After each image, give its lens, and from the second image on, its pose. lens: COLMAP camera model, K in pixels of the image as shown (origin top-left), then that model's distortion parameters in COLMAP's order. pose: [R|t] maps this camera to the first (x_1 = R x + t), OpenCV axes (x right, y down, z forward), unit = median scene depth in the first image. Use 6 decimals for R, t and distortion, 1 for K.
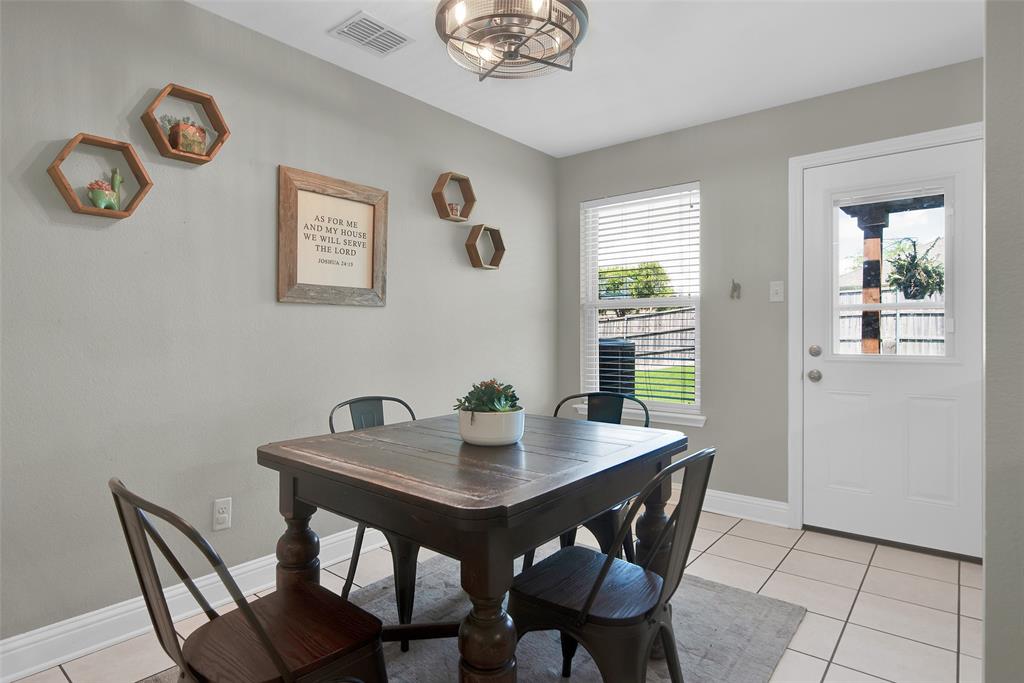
lens RADIAL K [[549.9, 0, 512.0], [0, 549.9, 341.5], [0, 0, 1]] dist [-0.001502, -0.000508]
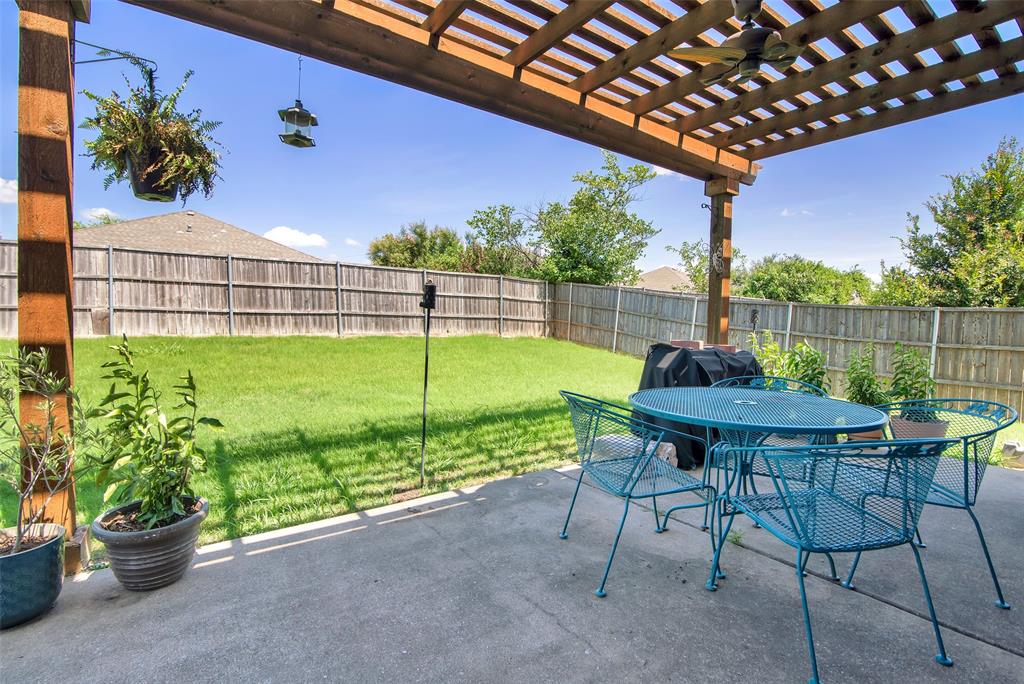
lens RADIAL K [[495.5, 0, 512.8], [0, 495.5, 322.9], [0, 0, 1]] dist [0.001223, 0.000150]
pose [[0.273604, -0.014710, 0.961730, 0.420071], [0.001291, 0.999888, 0.014926, 0.018718], [-0.961842, -0.002842, 0.273592, 0.602797]]
